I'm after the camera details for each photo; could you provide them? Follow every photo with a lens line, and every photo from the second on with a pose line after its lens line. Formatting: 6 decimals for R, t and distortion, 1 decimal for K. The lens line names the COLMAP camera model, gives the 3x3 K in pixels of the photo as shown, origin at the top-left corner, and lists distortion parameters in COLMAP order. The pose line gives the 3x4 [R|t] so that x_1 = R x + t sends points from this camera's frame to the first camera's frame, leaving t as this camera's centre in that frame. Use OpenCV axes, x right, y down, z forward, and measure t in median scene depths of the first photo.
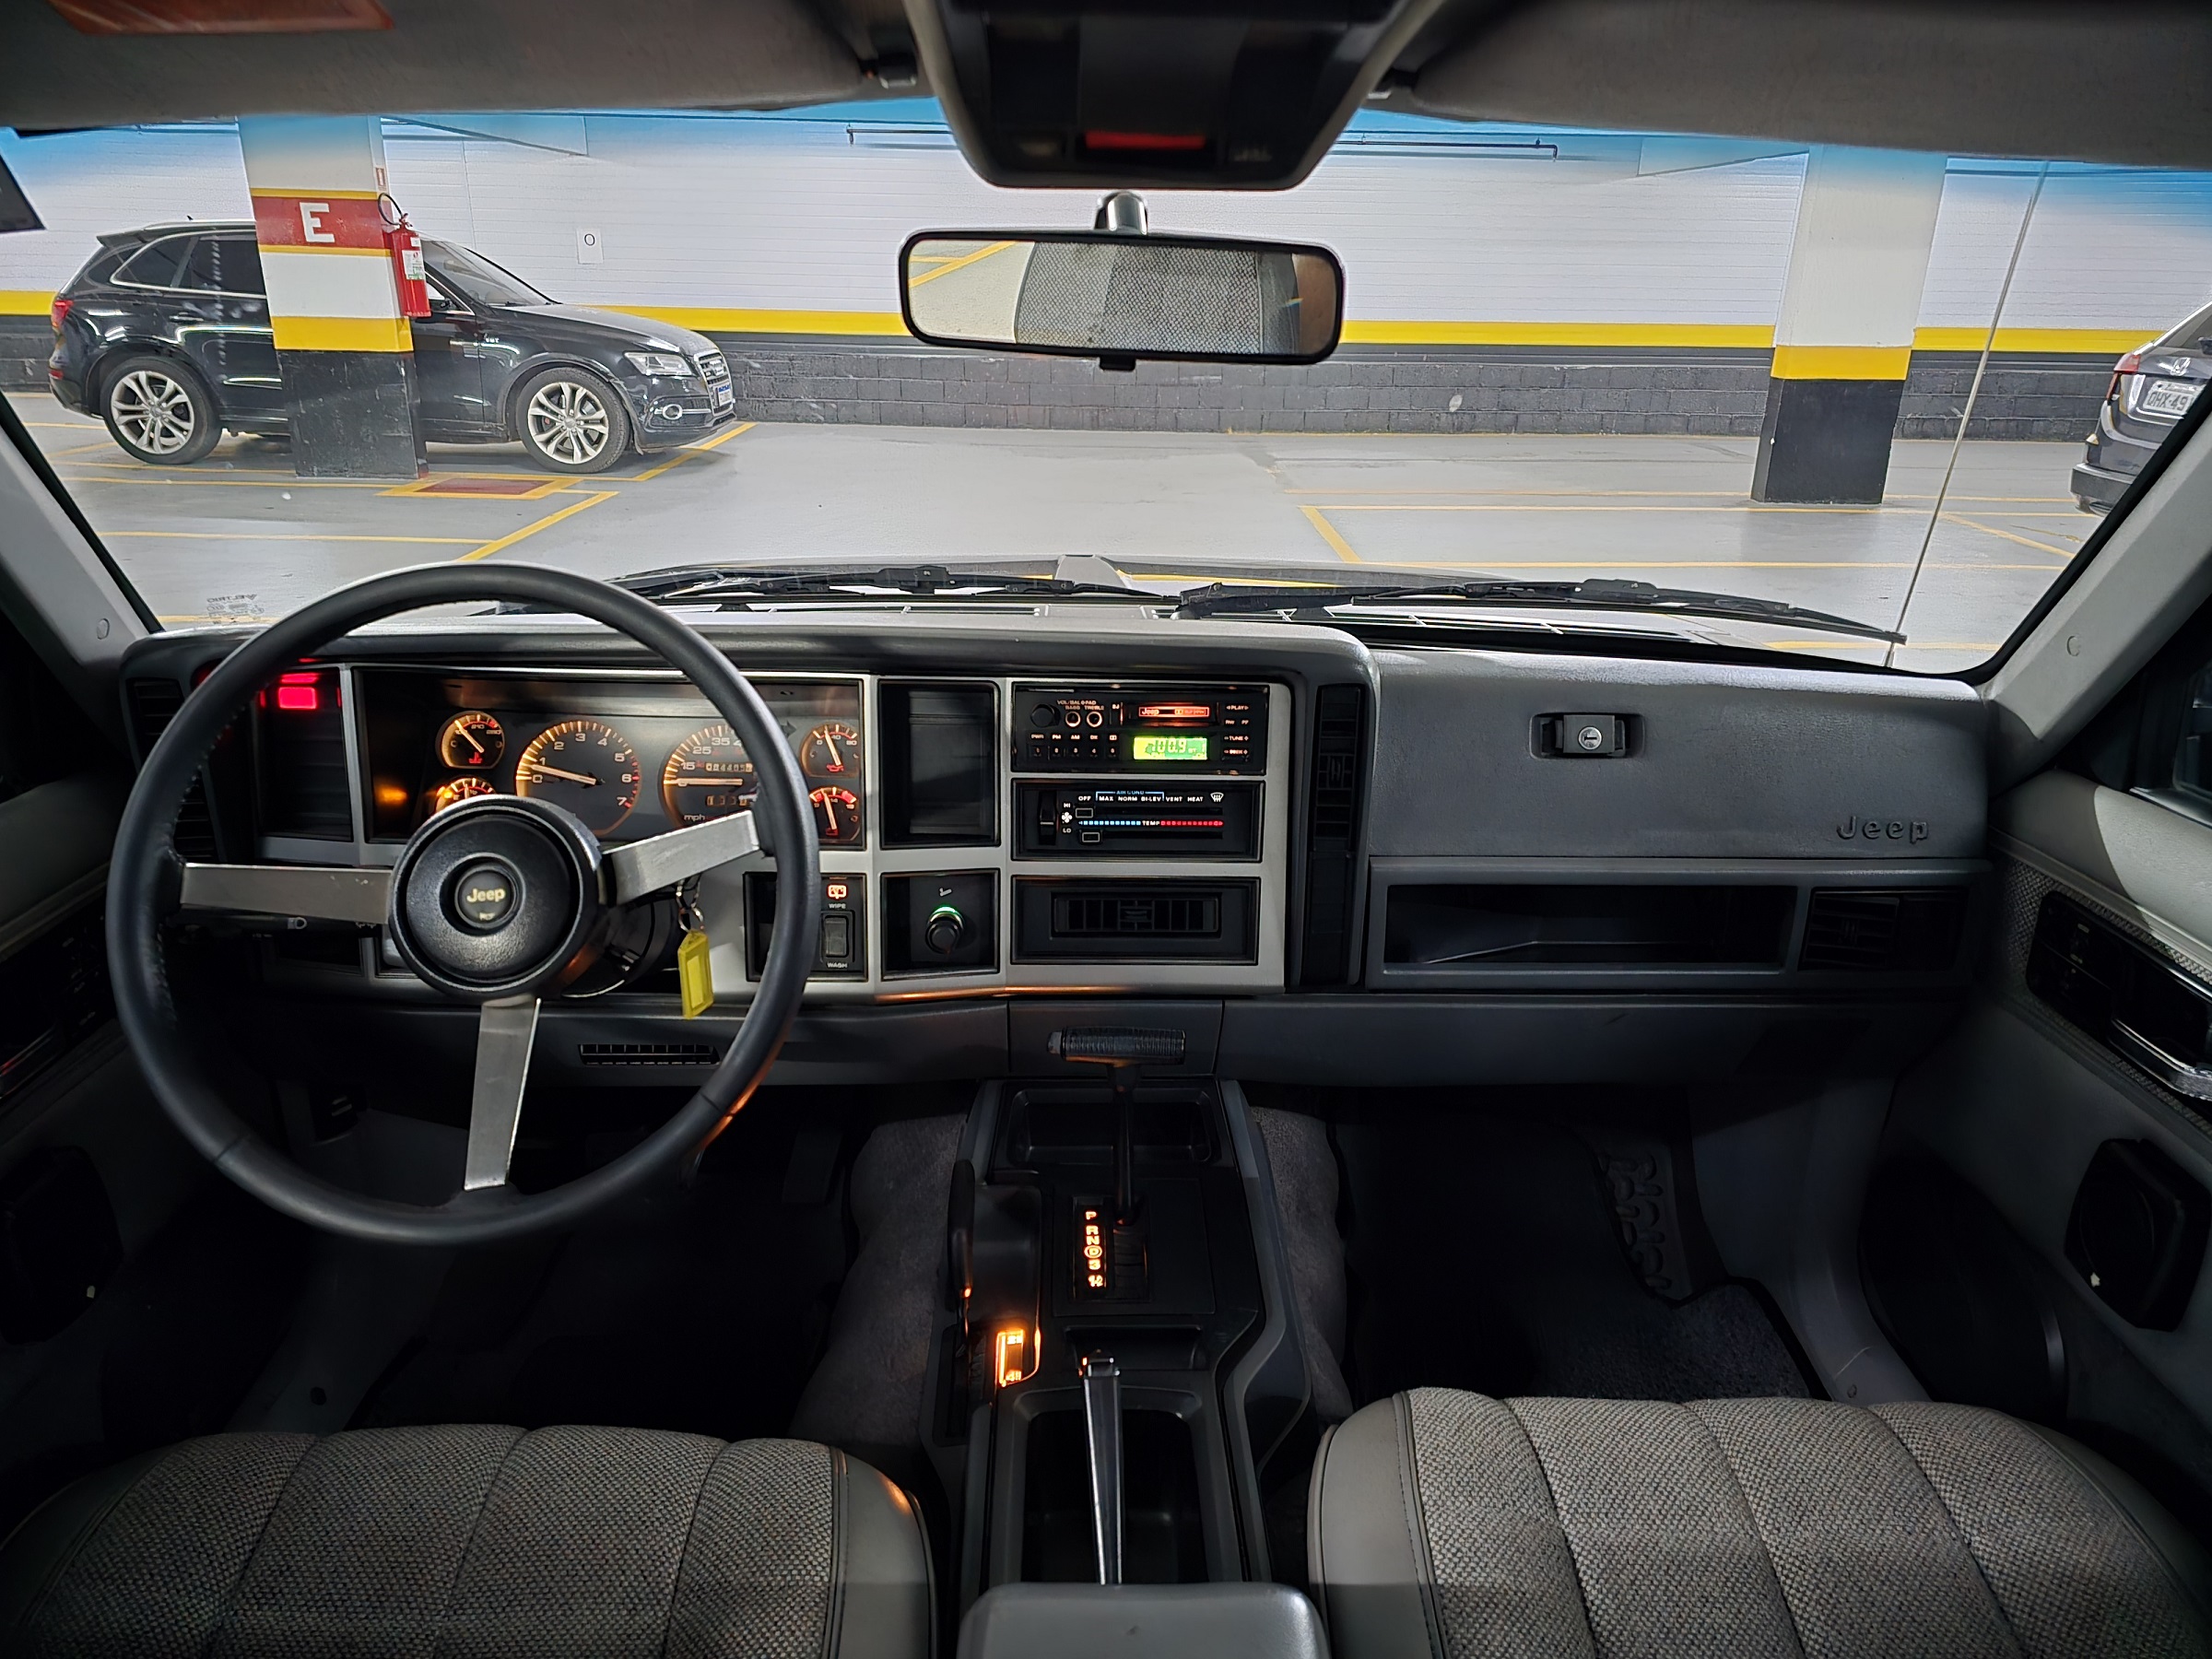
lens RADIAL K [[1461.8, 0, 1106.0], [0, 1461.8, 829.5], [0, 0, 1]] dist [0.002805, 0.002192]
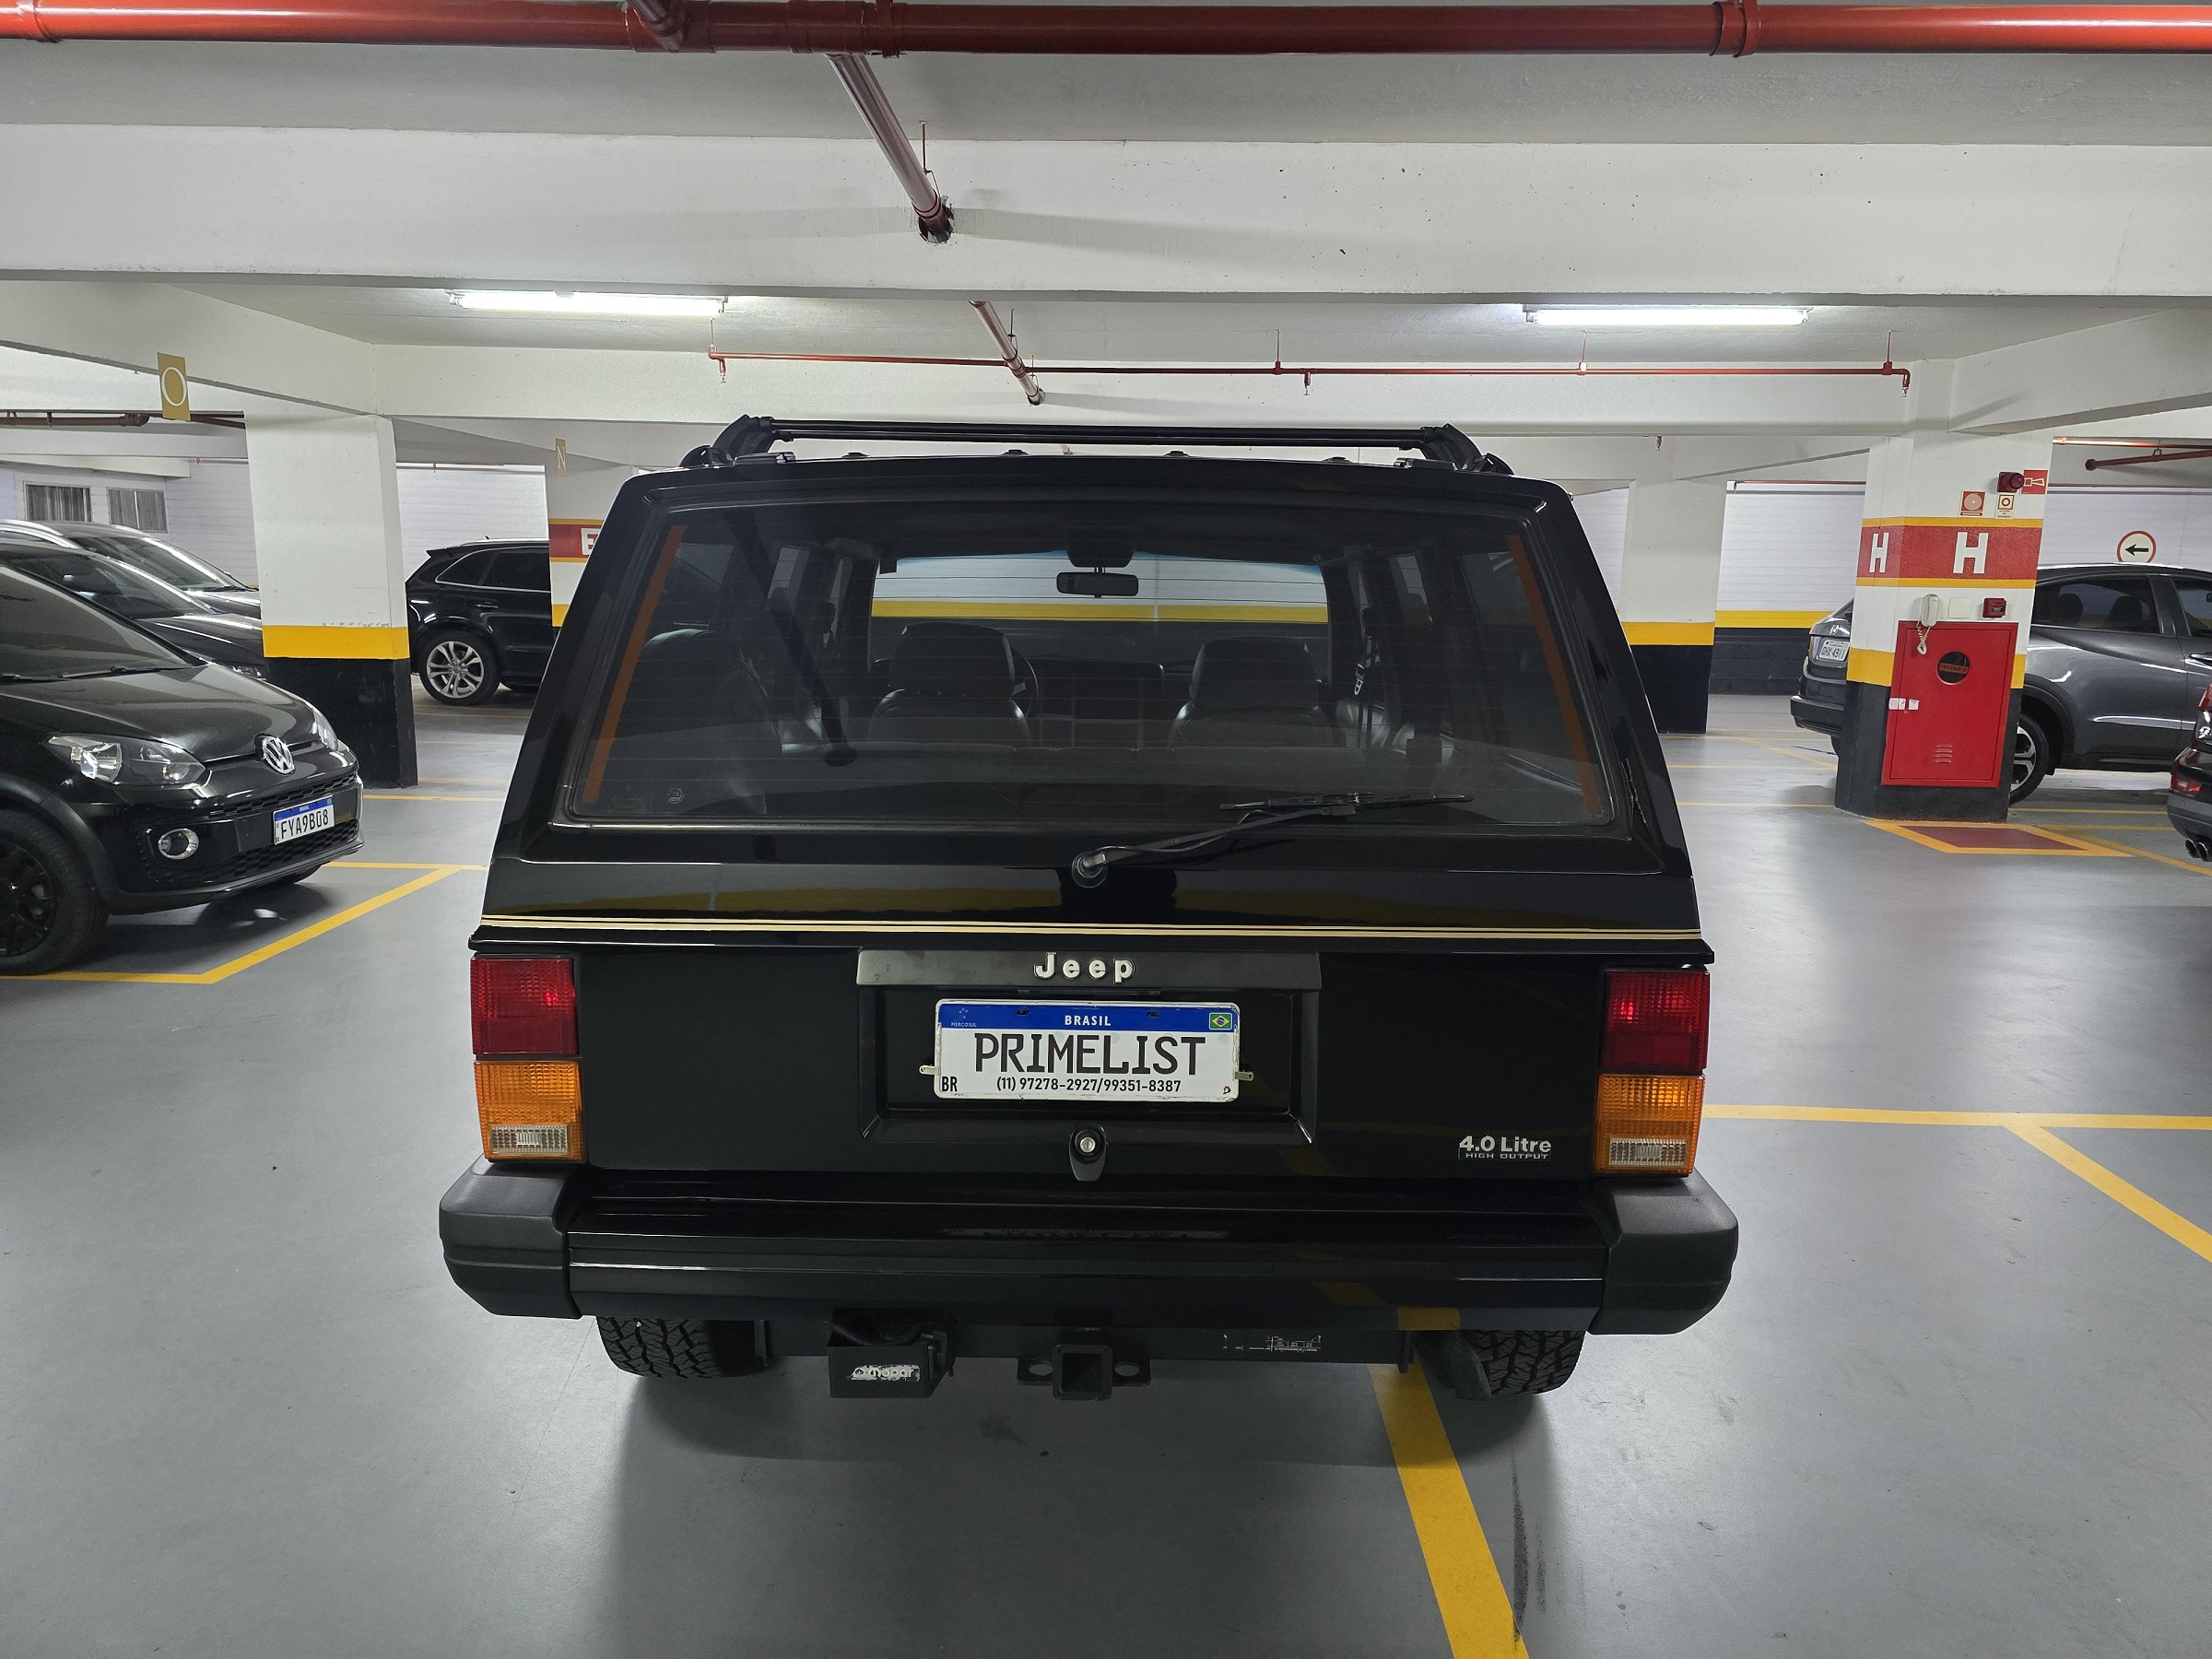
lens RADIAL K [[1487.7, 0, 1106.0], [0, 1487.7, 829.5], [0, 0, 1]] dist [-0.001459, -0.000403]
pose [[0.999332, 0.005002, -0.036195, 0.019347], [-0.011772, 0.981840, -0.189344, 0.124703], [0.034591, 0.189643, 0.981244, -0.337095]]
